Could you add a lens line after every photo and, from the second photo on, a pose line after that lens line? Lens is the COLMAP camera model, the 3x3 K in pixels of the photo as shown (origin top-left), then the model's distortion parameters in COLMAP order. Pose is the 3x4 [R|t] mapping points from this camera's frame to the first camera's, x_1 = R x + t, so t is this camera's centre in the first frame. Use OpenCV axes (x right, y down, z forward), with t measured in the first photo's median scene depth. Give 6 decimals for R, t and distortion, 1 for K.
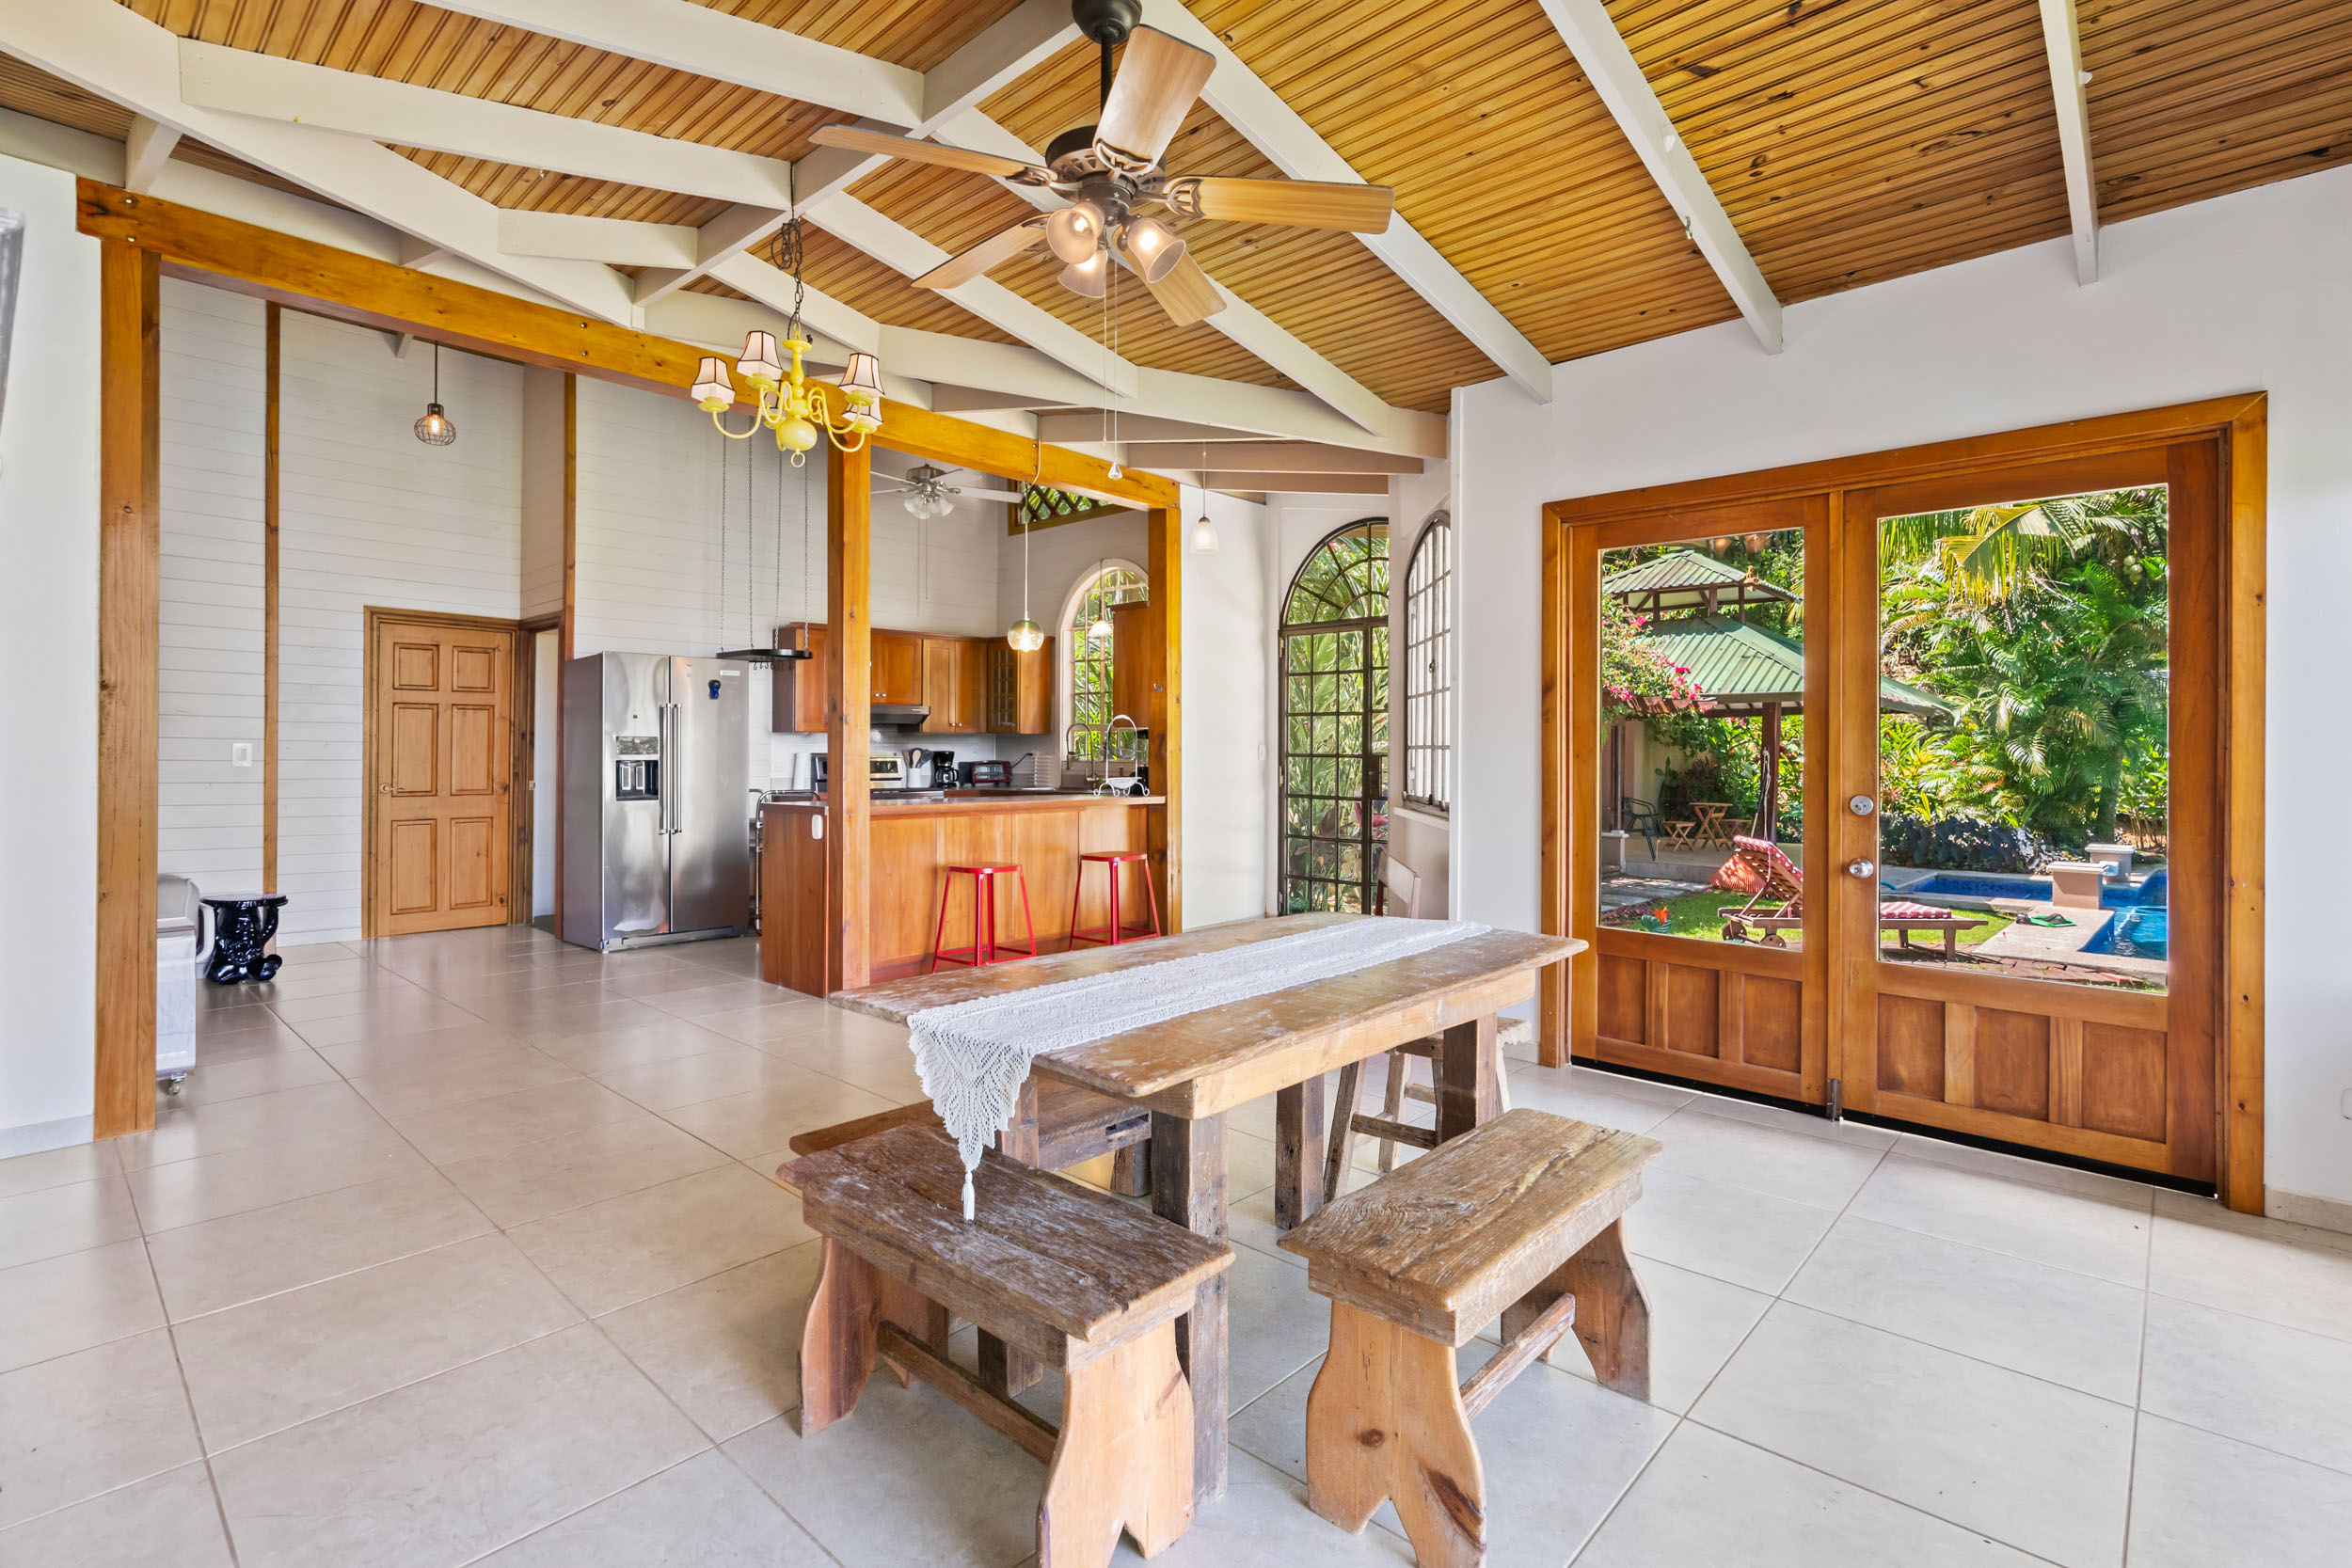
lens RADIAL K [[1081.2, 0, 1171.6], [0, 1081.2, 747.4], [0, 0, 1]] dist [0.000653, 0.001770]
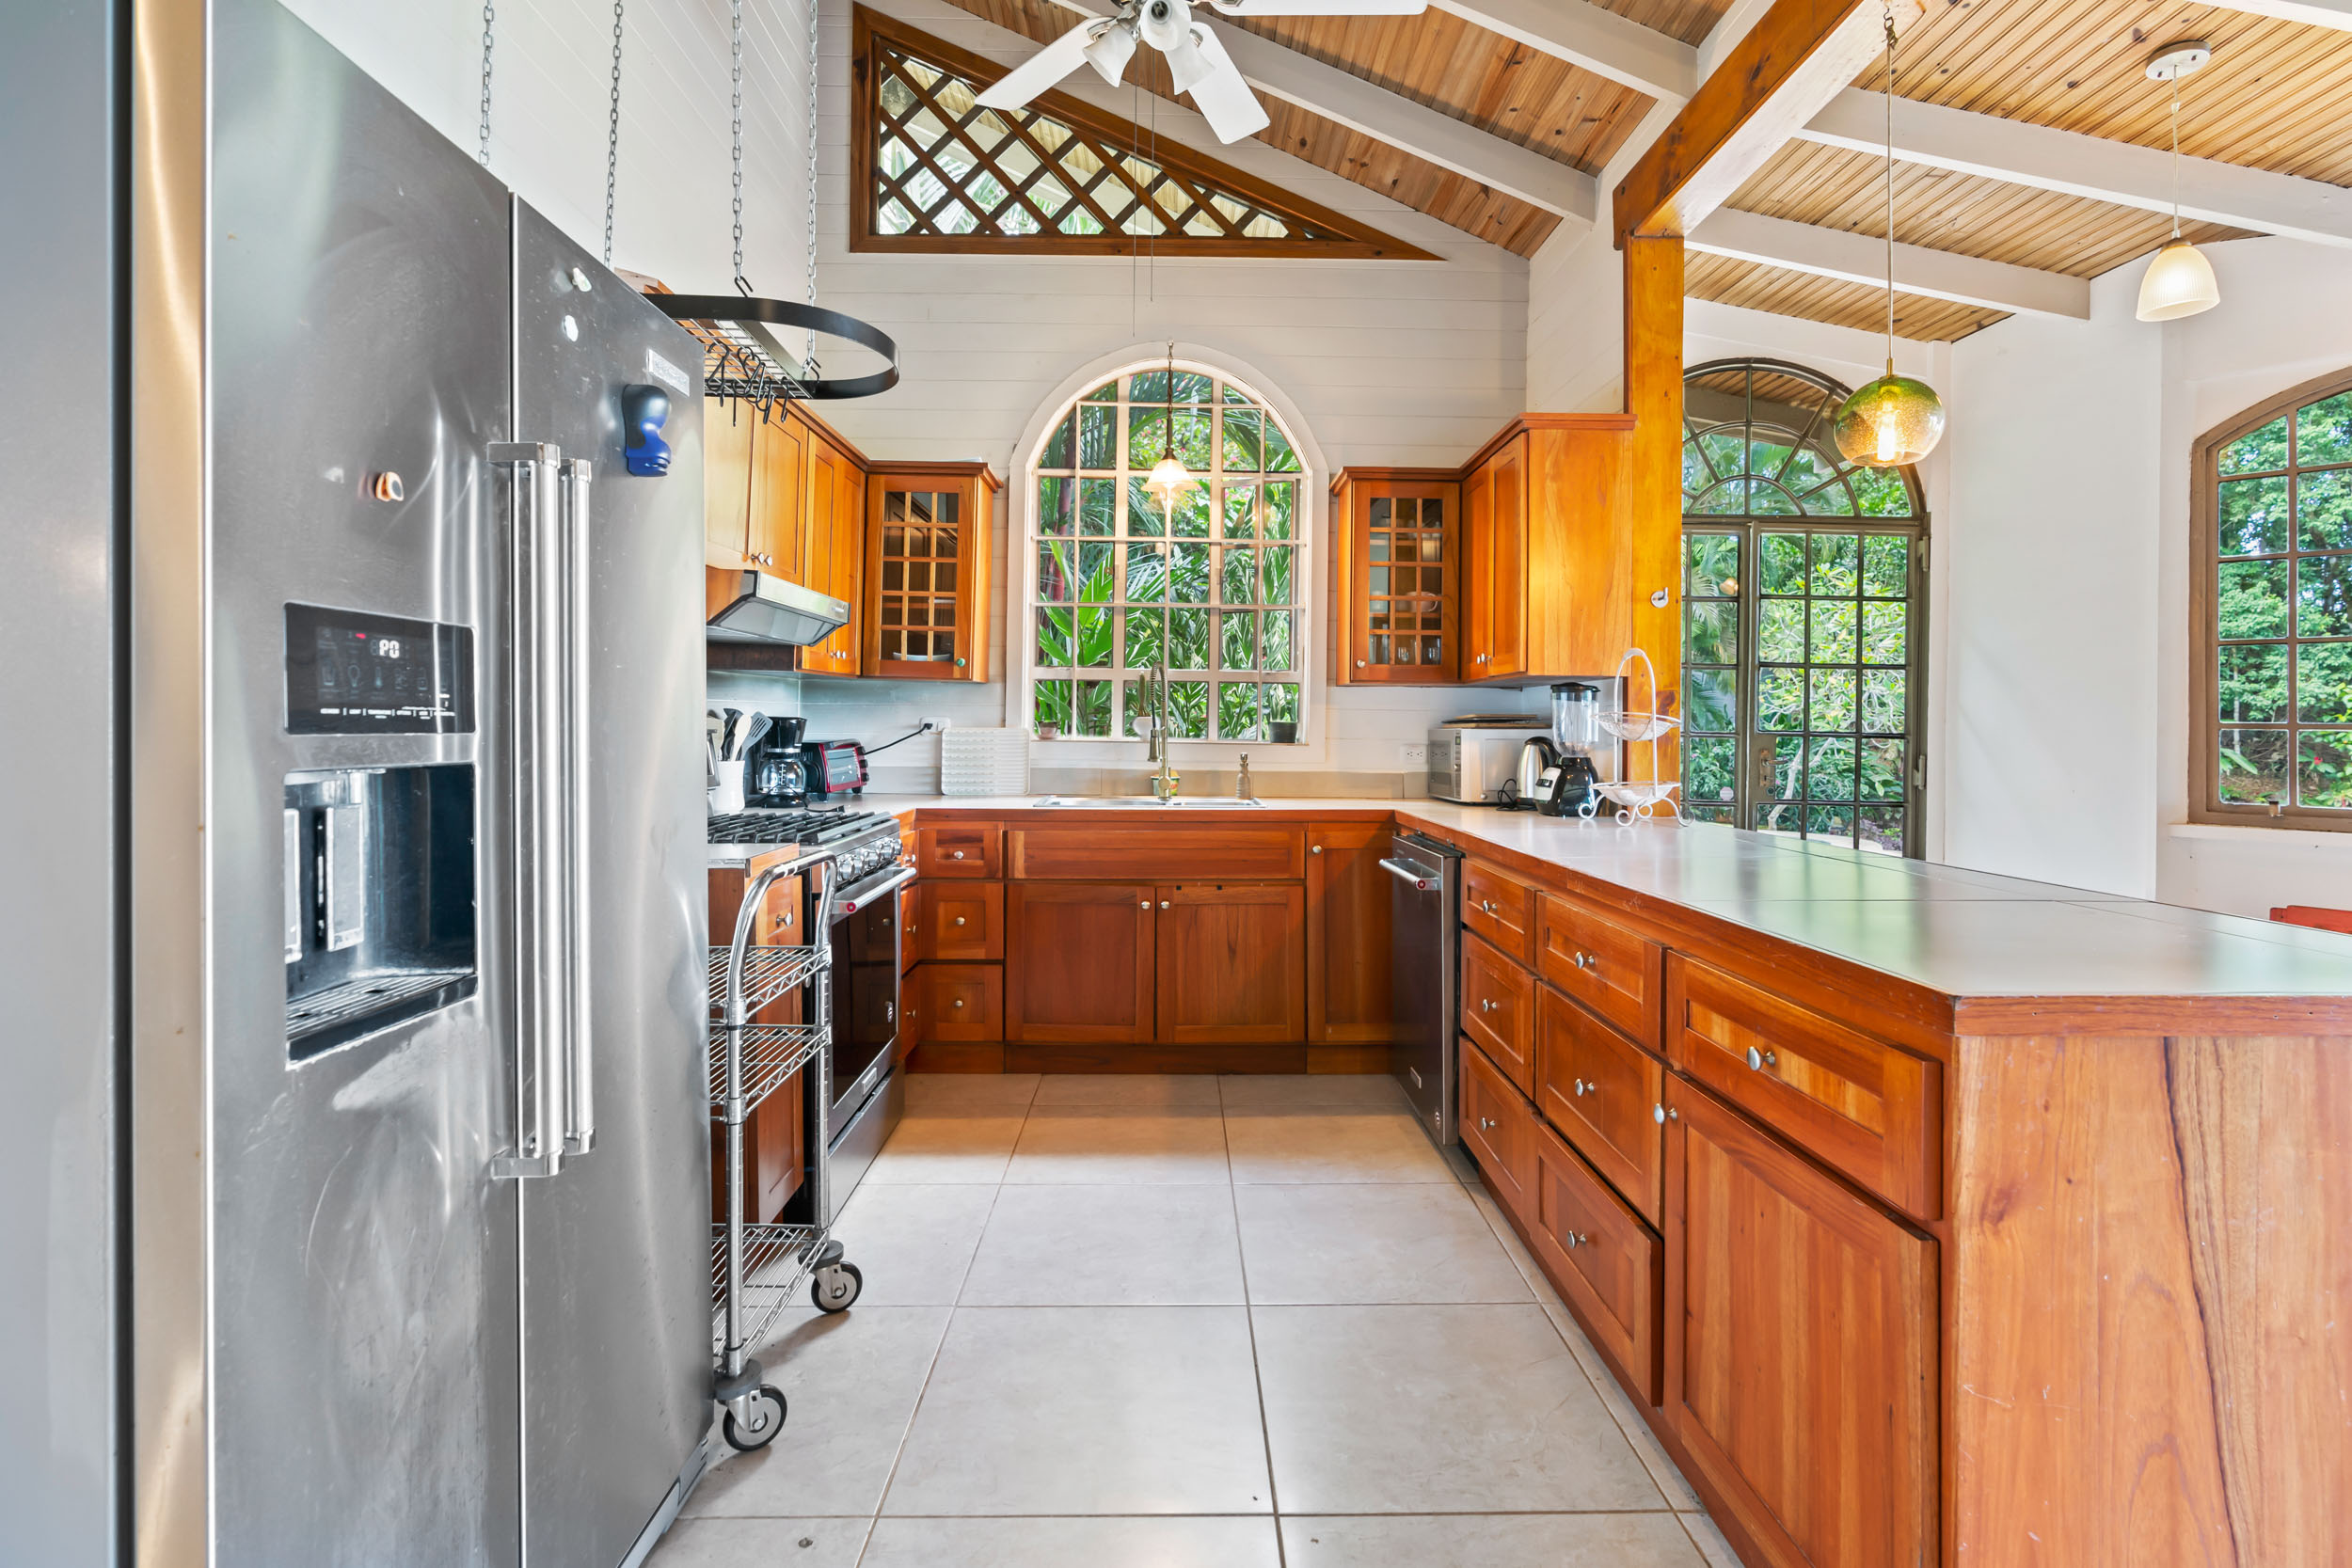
lens RADIAL K [[1083.3, 0, 1177.5], [0, 1083.3, 714.6], [0, 0, 1]] dist [-0.001583, 0.000167]
pose [[0.722431, 0.012042, 0.691338, -0.495346], [-0.011975, 0.999916, -0.004902, 0.003321], [-0.691339, -0.004737, 0.722515, 0.770018]]
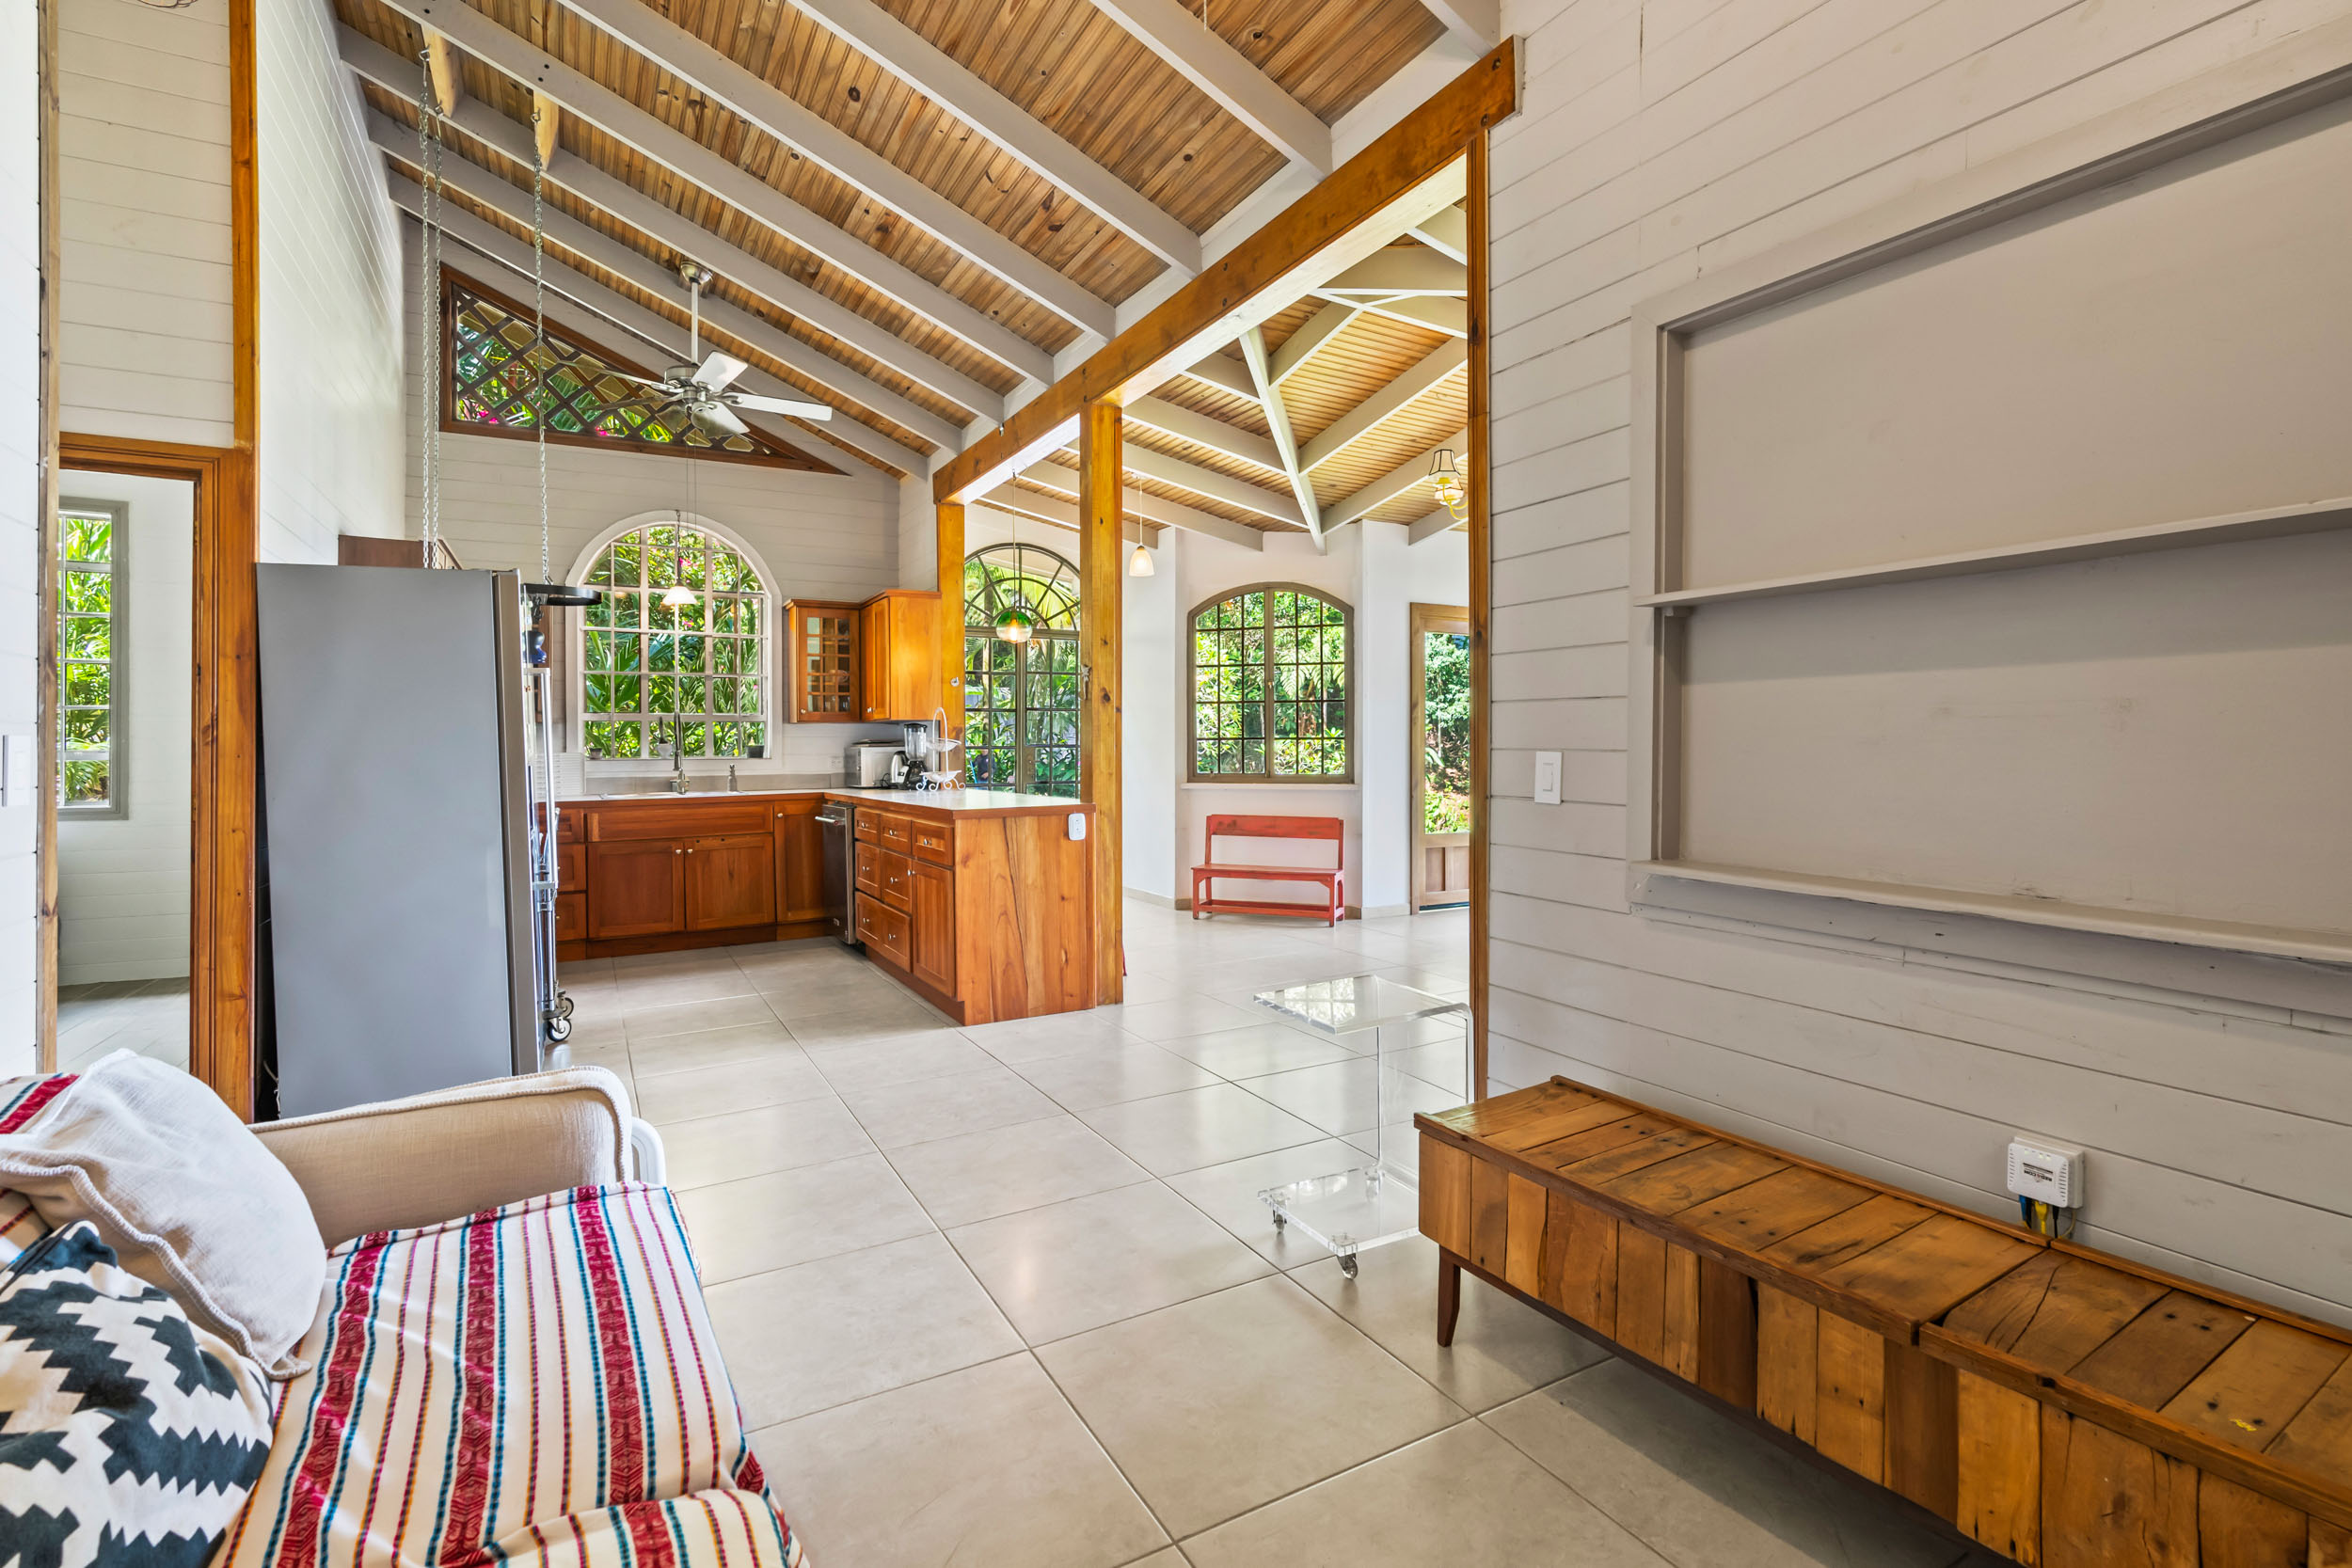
lens RADIAL K [[1081.2, 0, 1171.6], [0, 1081.2, 747.4], [0, 0, 1]] dist [0.000653, 0.001770]
pose [[0.306093, -0.009496, 0.951954, -0.885703], [0.004799, 0.999953, 0.008432, -0.000916], [-0.951990, 0.001987, 0.306124, 0.480833]]
